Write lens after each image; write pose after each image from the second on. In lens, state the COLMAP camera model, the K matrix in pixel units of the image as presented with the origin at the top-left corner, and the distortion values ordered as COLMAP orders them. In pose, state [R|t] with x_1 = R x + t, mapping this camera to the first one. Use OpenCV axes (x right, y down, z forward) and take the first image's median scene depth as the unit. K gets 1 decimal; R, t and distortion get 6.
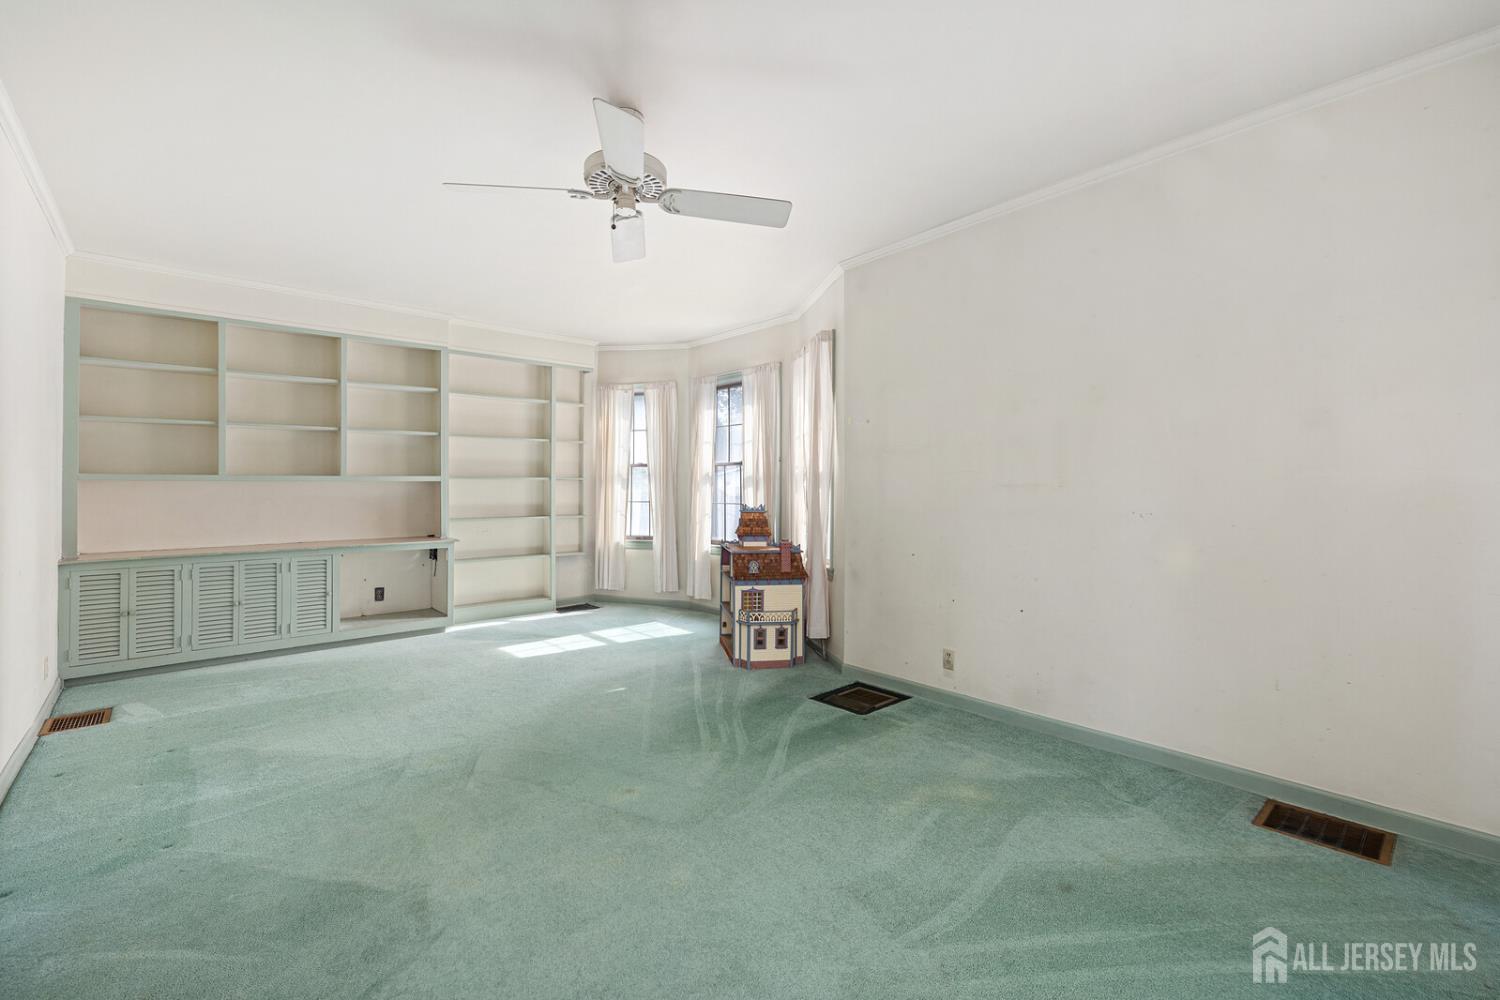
lens RADIAL K [[640.2, 0, 751.3], [0, 640.2, 486.9], [0, 0, 1]] dist [0.000188, 0.000360]
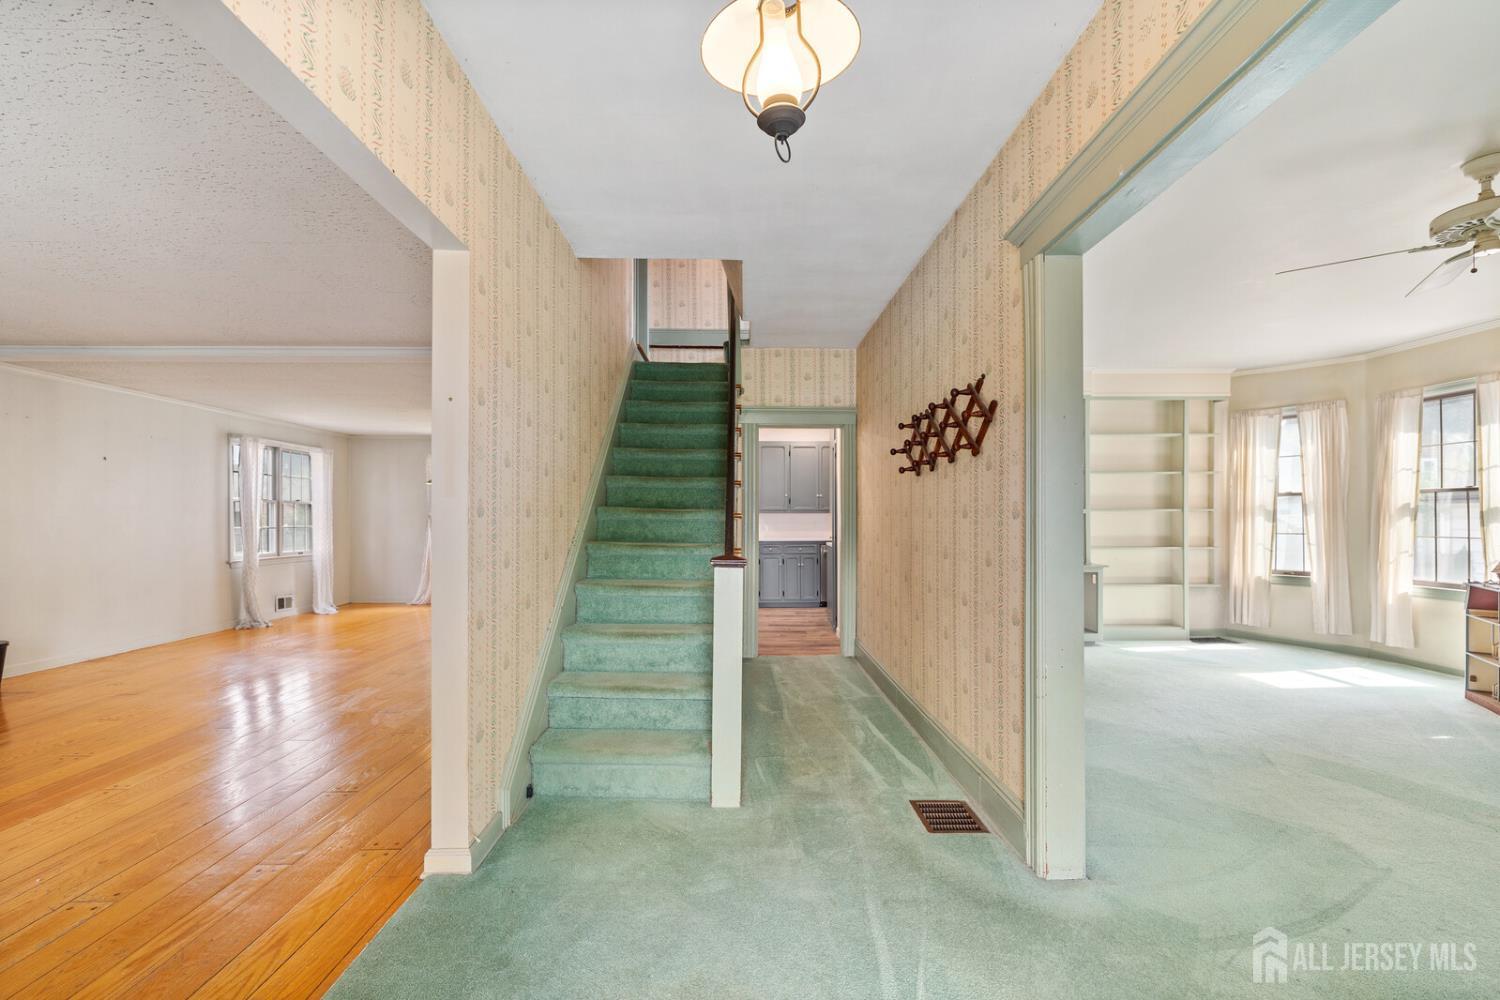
lens RADIAL K [[640.2, 0, 760.9], [0, 640.2, 515.4], [0, 0, 1]] dist [0.000188, 0.000360]
pose [[0.758736, -0.005282, -0.651377, -0.156079], [0.003152, 0.999985, -0.004437, -0.001998], [0.651390, 0.001313, 0.758742, -0.206550]]
